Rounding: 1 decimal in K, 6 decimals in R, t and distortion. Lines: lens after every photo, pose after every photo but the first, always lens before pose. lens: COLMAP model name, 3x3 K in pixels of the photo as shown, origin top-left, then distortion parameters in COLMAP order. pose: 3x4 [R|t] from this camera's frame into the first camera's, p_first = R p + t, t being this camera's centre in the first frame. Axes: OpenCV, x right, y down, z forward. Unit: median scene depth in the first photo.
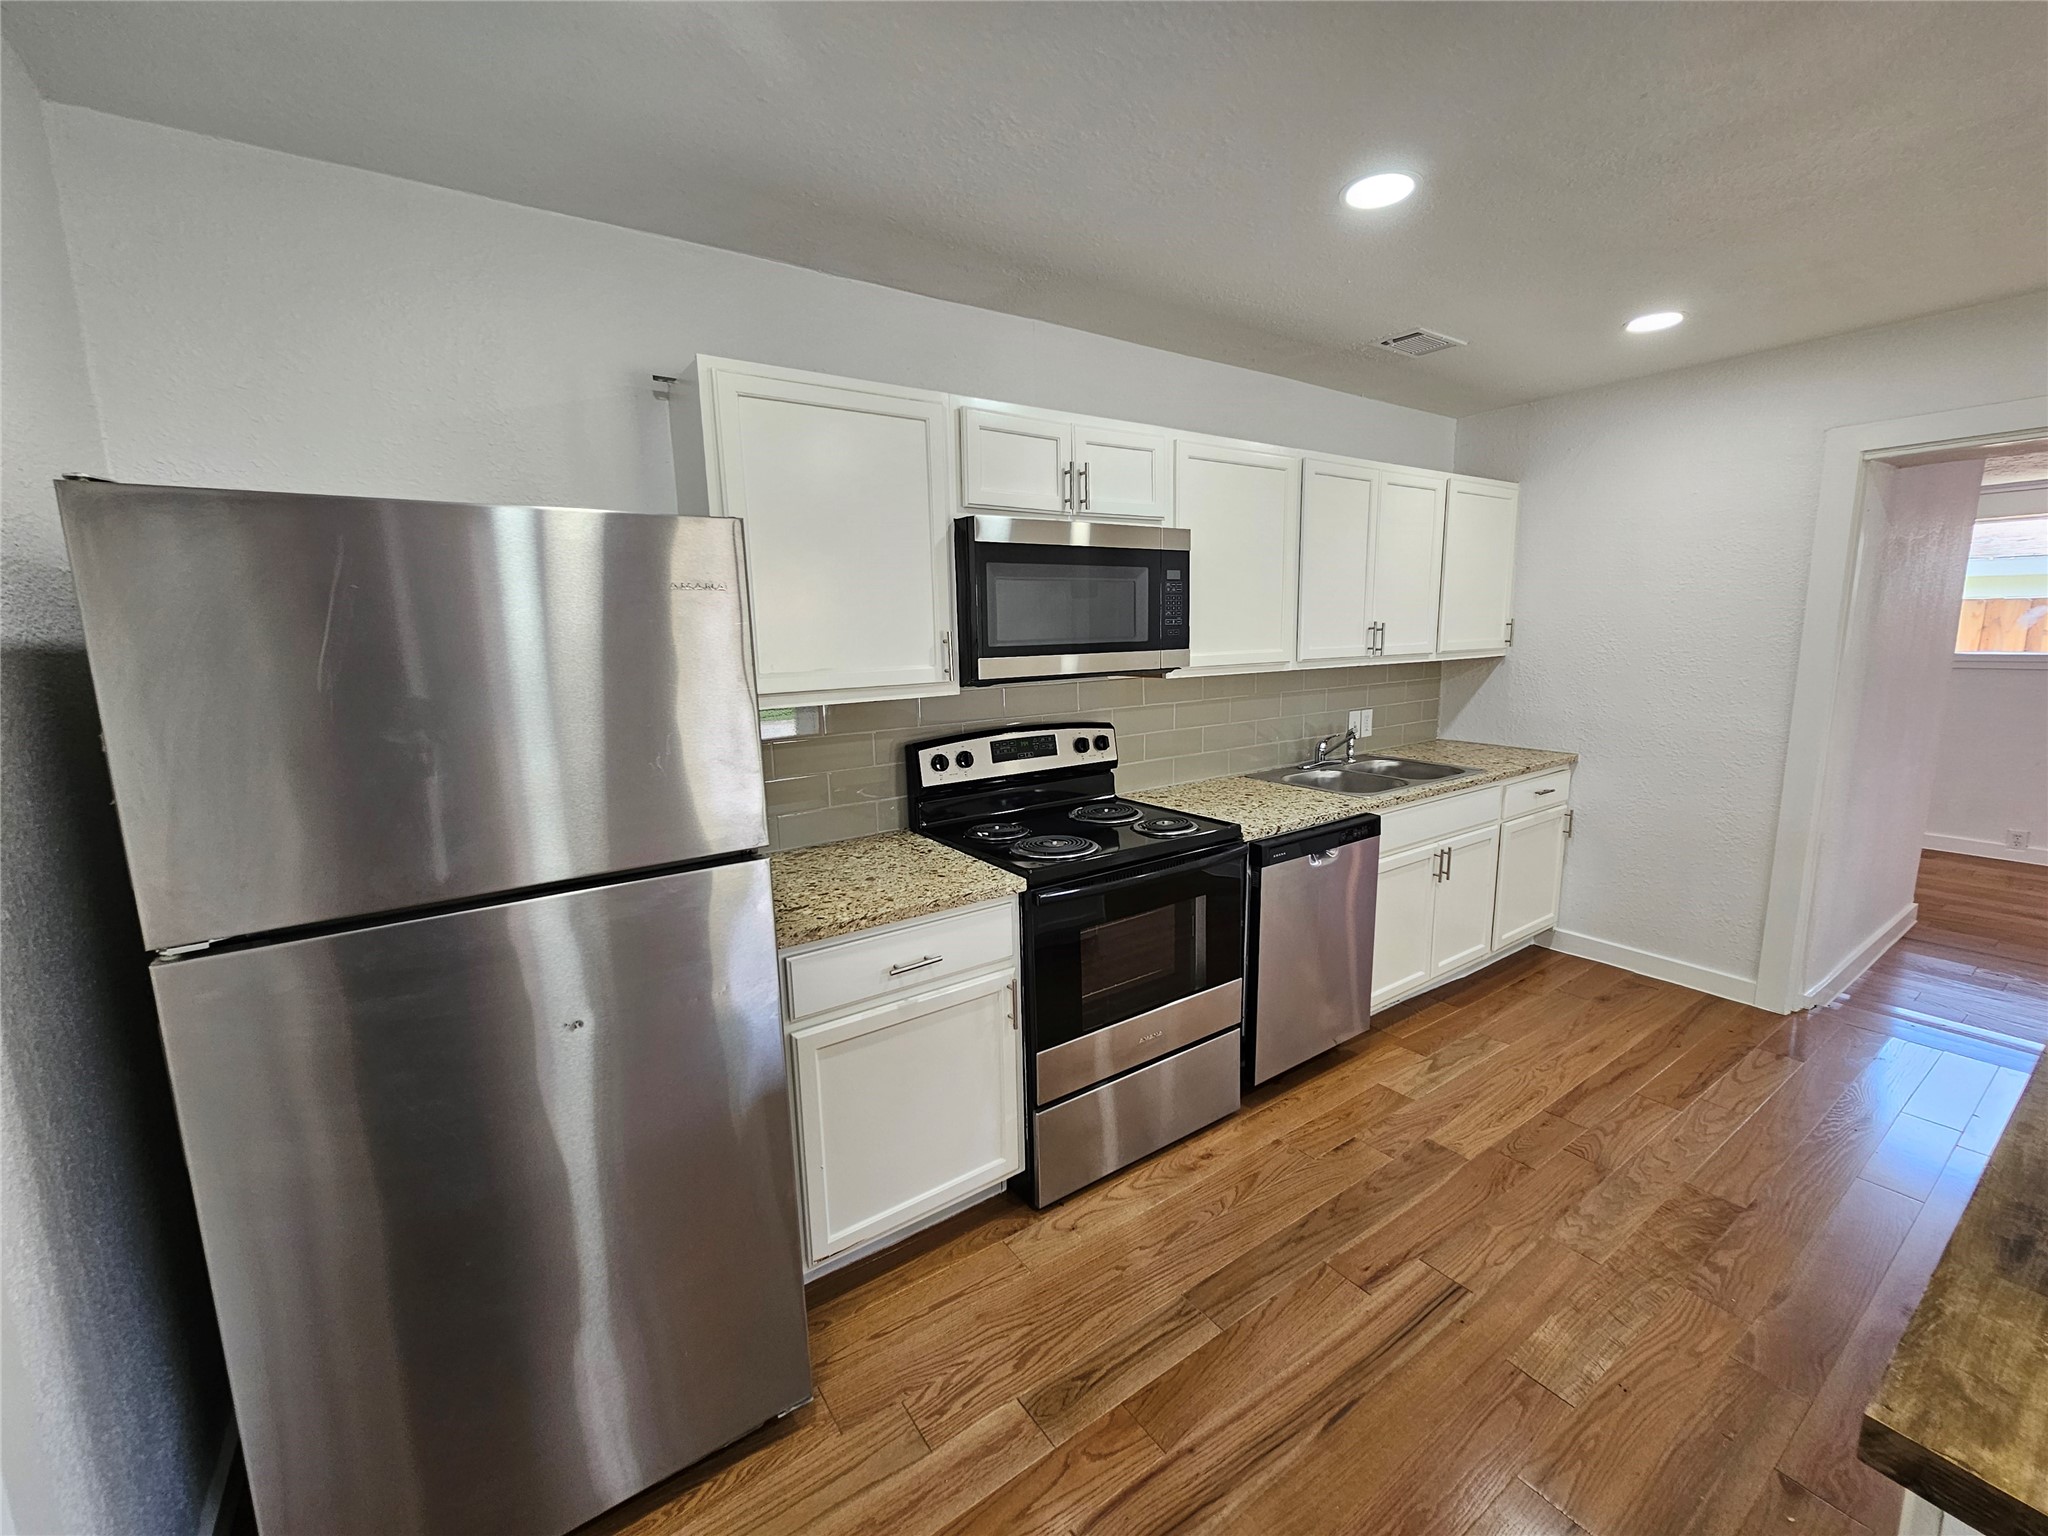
lens RADIAL K [[836.8, 0, 1032.9], [0, 836.8, 760.7], [0, 0, 1]] dist [0.000126, 0.000957]
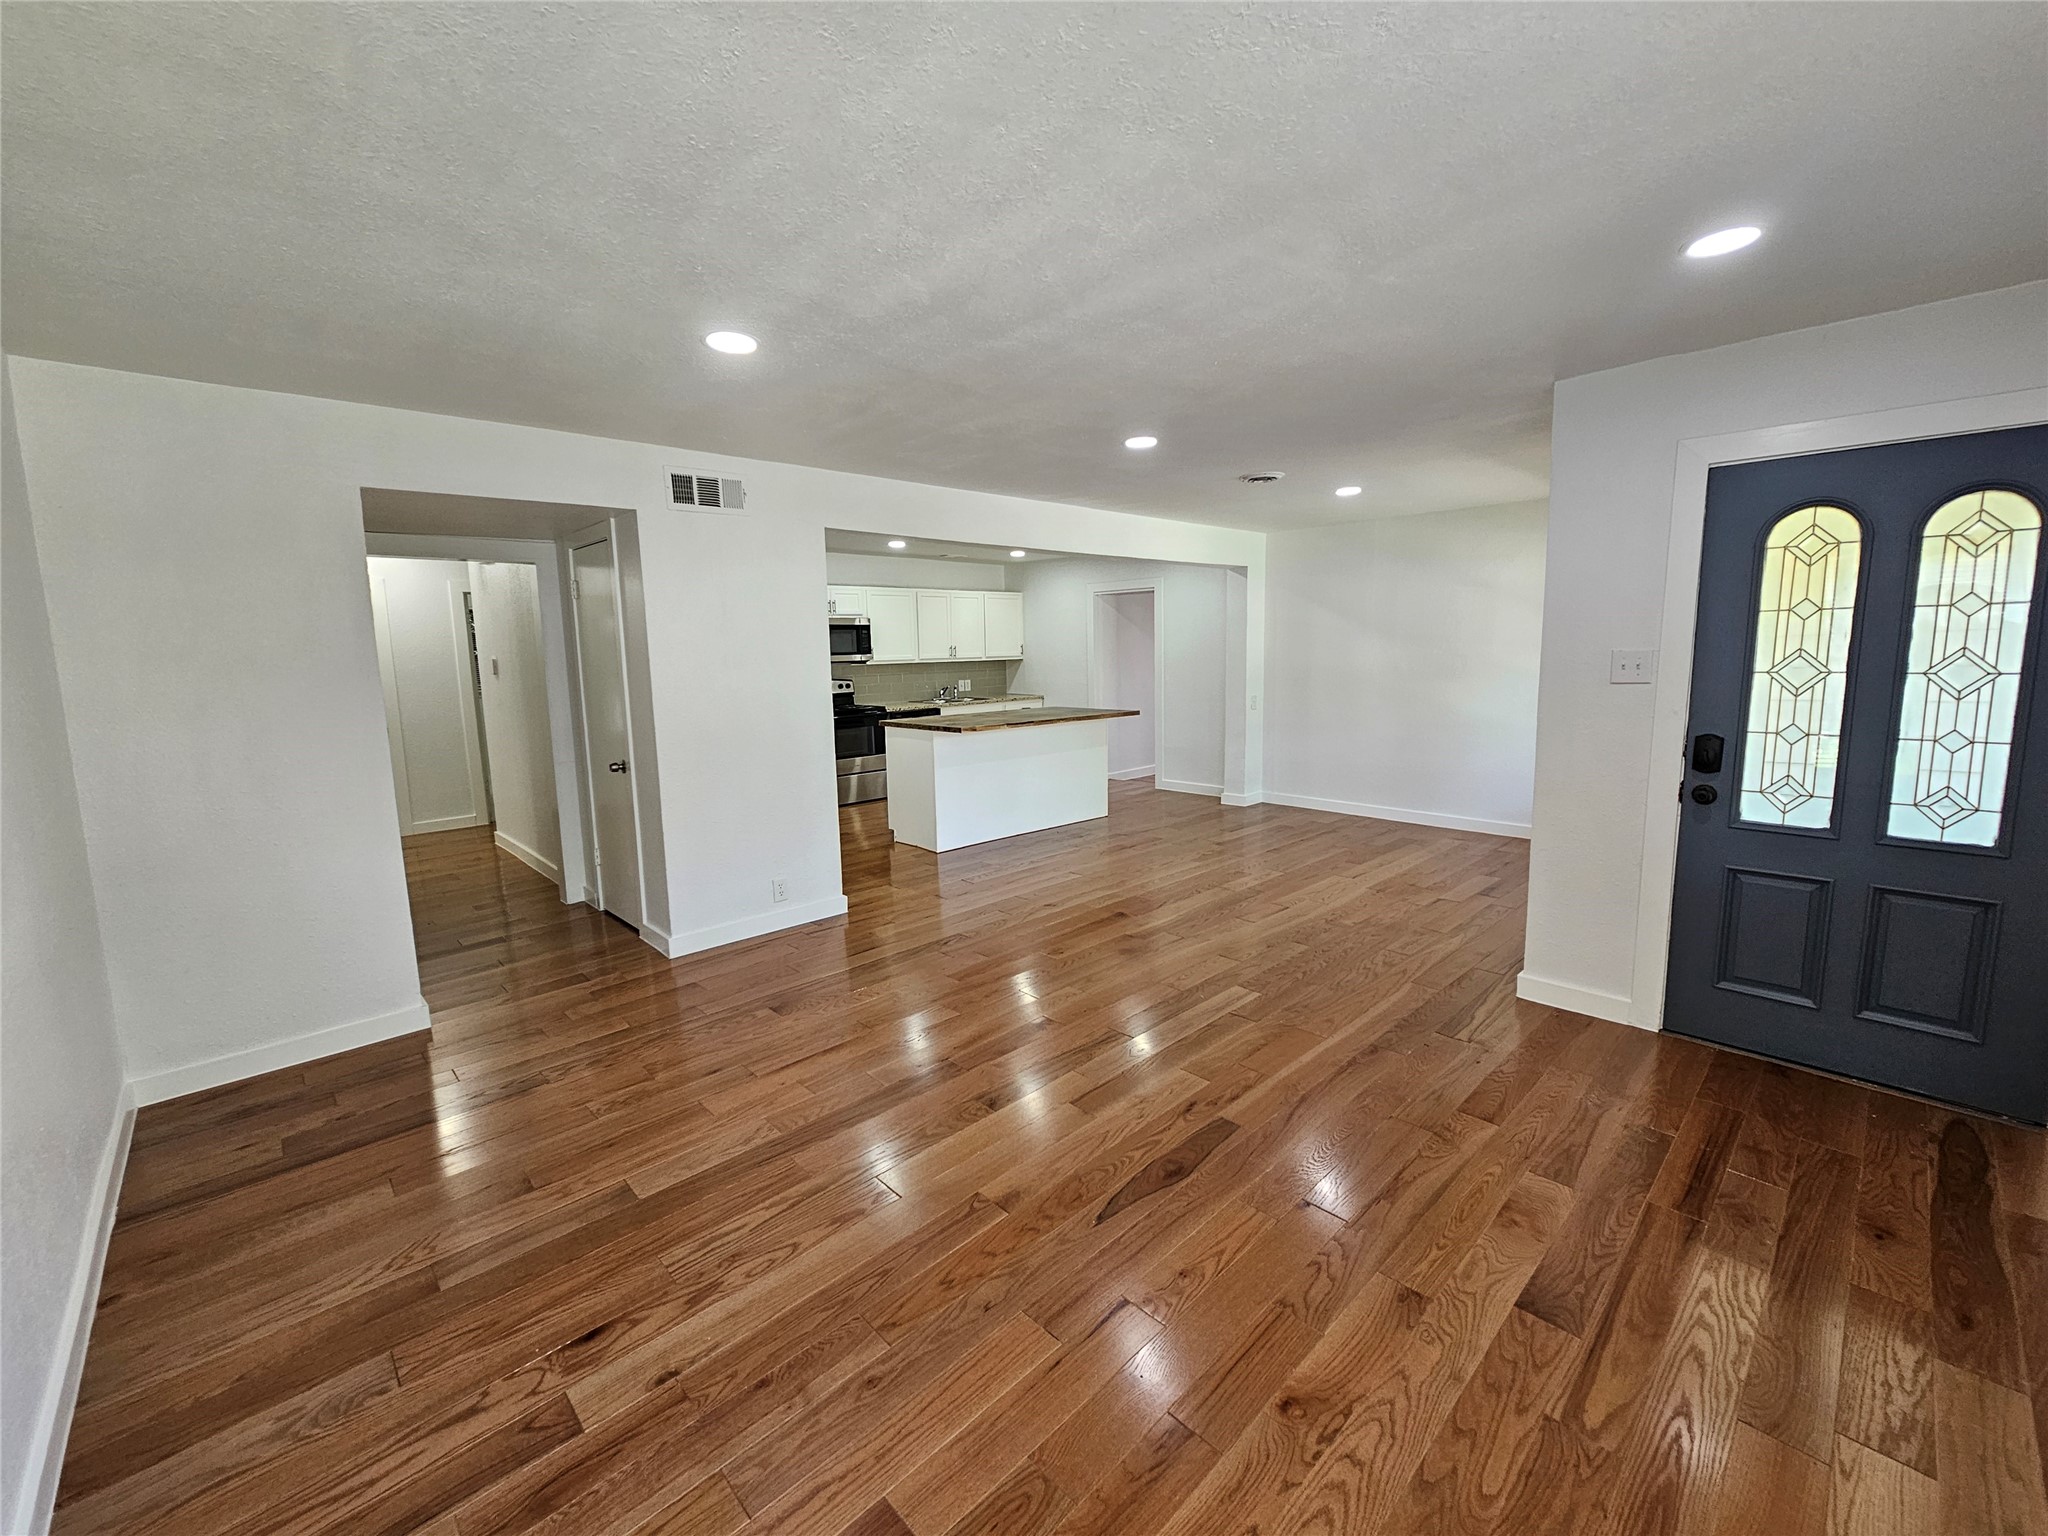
lens RADIAL K [[836.8, 0, 1032.9], [0, 836.8, 760.7], [0, 0, 1]] dist [0.000126, 0.000957]
pose [[0.987983, -0.023151, 0.152822, 0.309627], [0.027131, 0.999343, -0.024013, 0.383301], [-0.152166, 0.027871, 0.987962, -2.353590]]
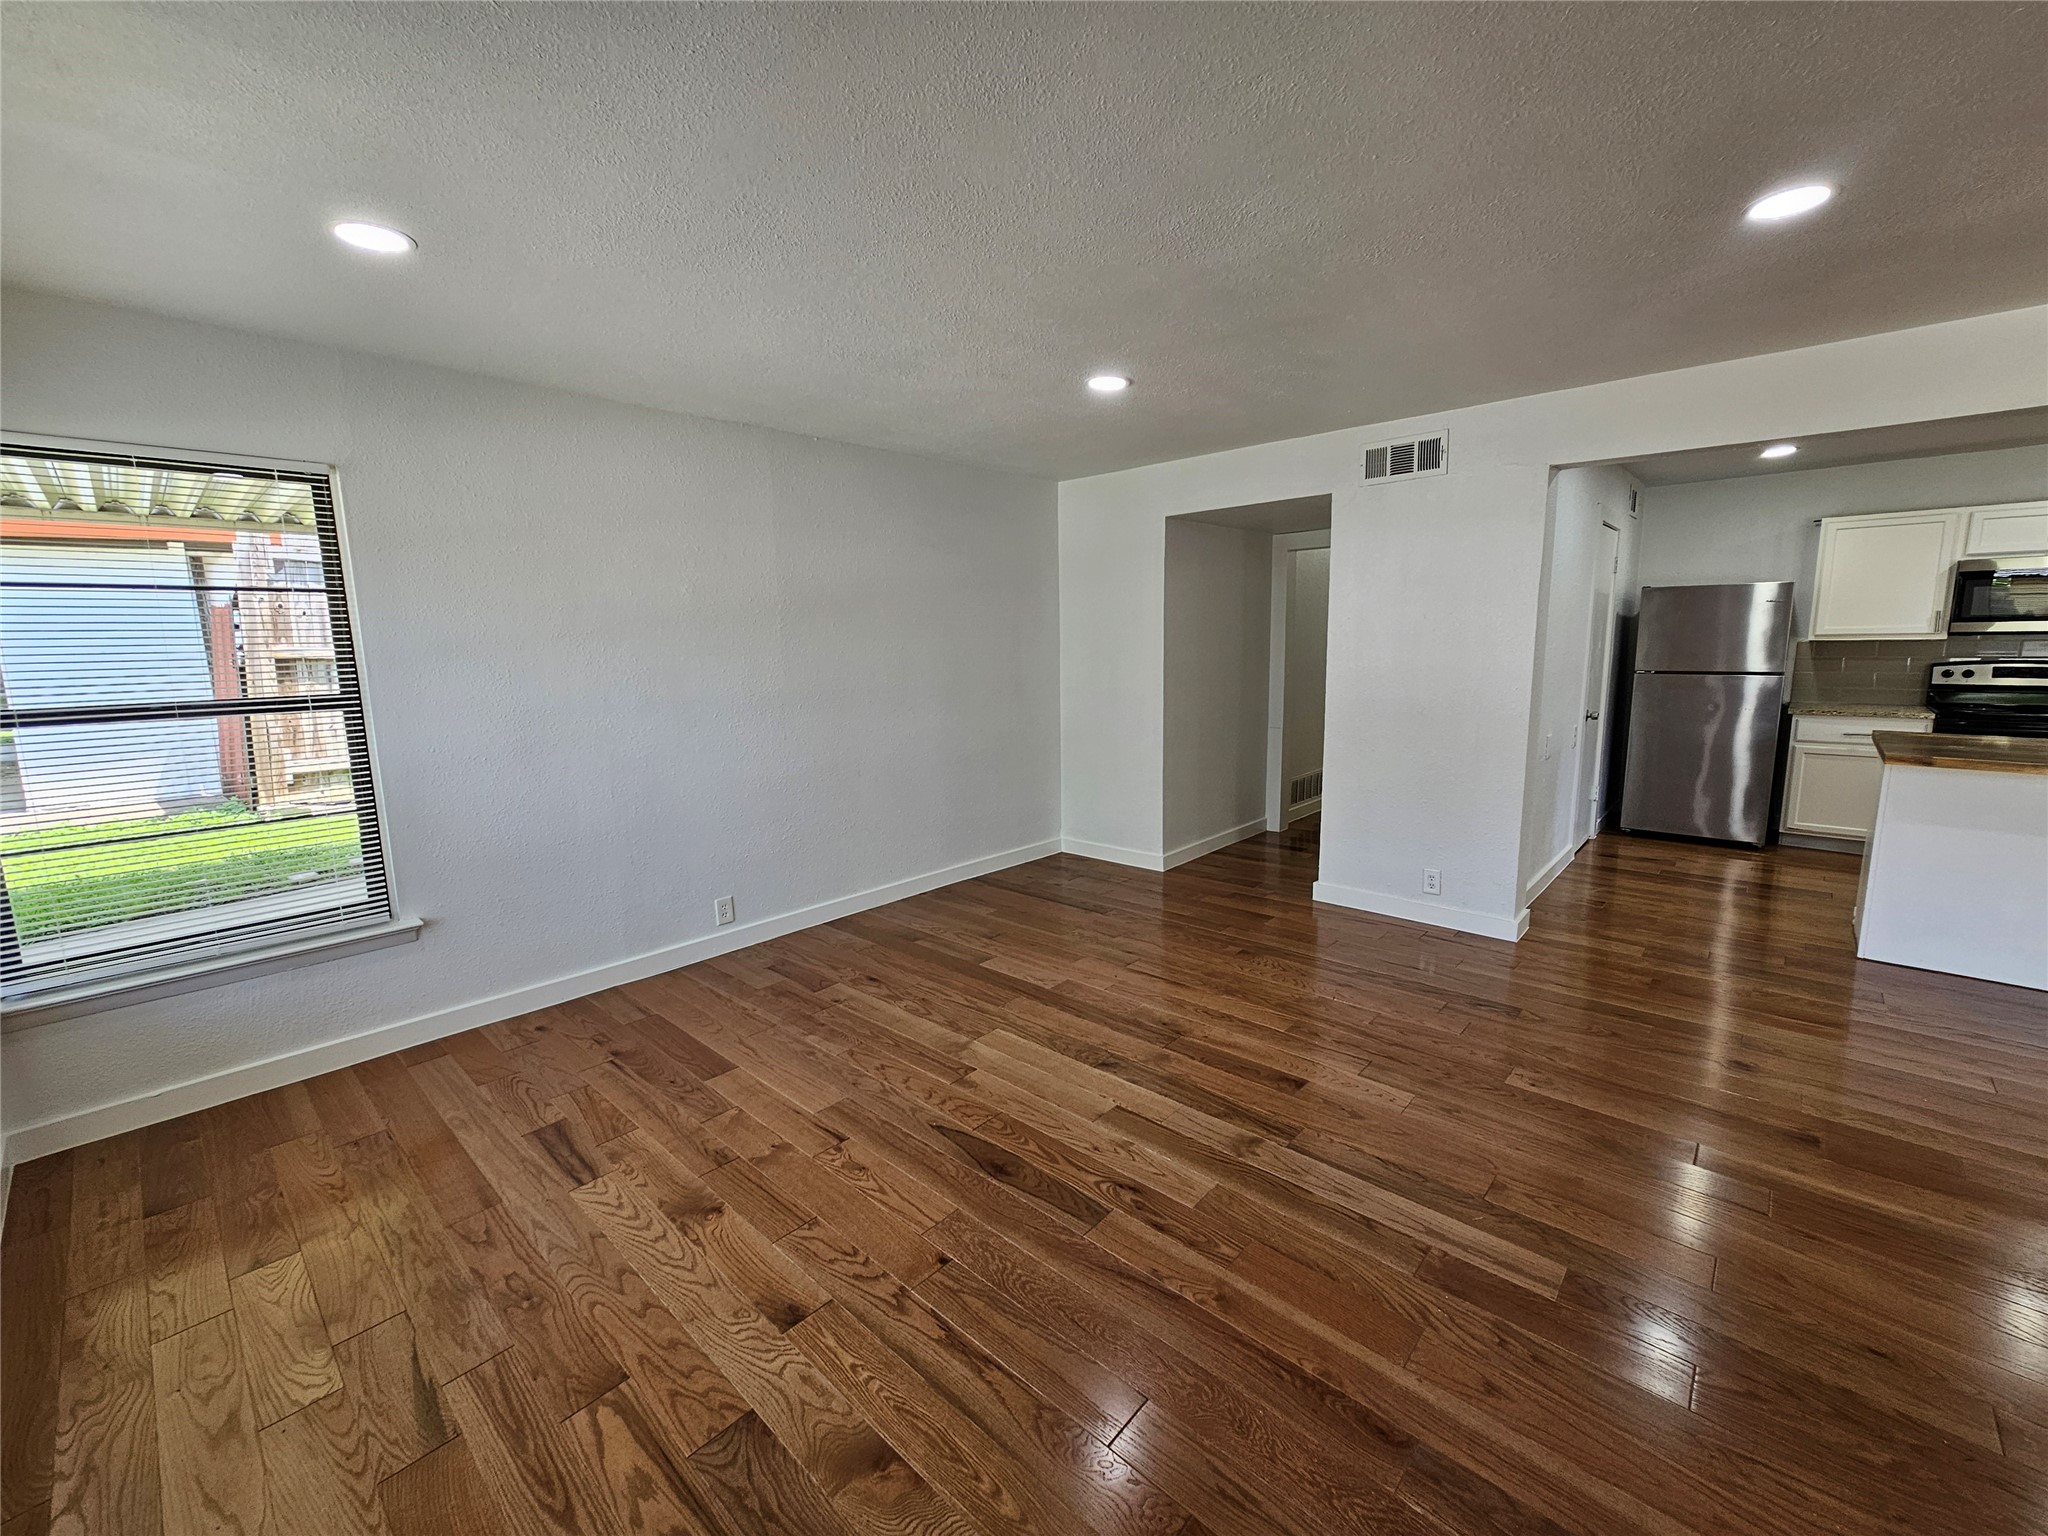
lens RADIAL K [[826.9, 0, 1035.9], [0, 826.9, 768.0], [0, 0, 1]] dist [0.001110, 0.000060]
pose [[0.226865, 0.169687, -0.959030, 1.393713], [-0.140202, 0.980139, 0.140256, 0.261694], [0.963782, 0.102639, 0.246150, -1.676447]]
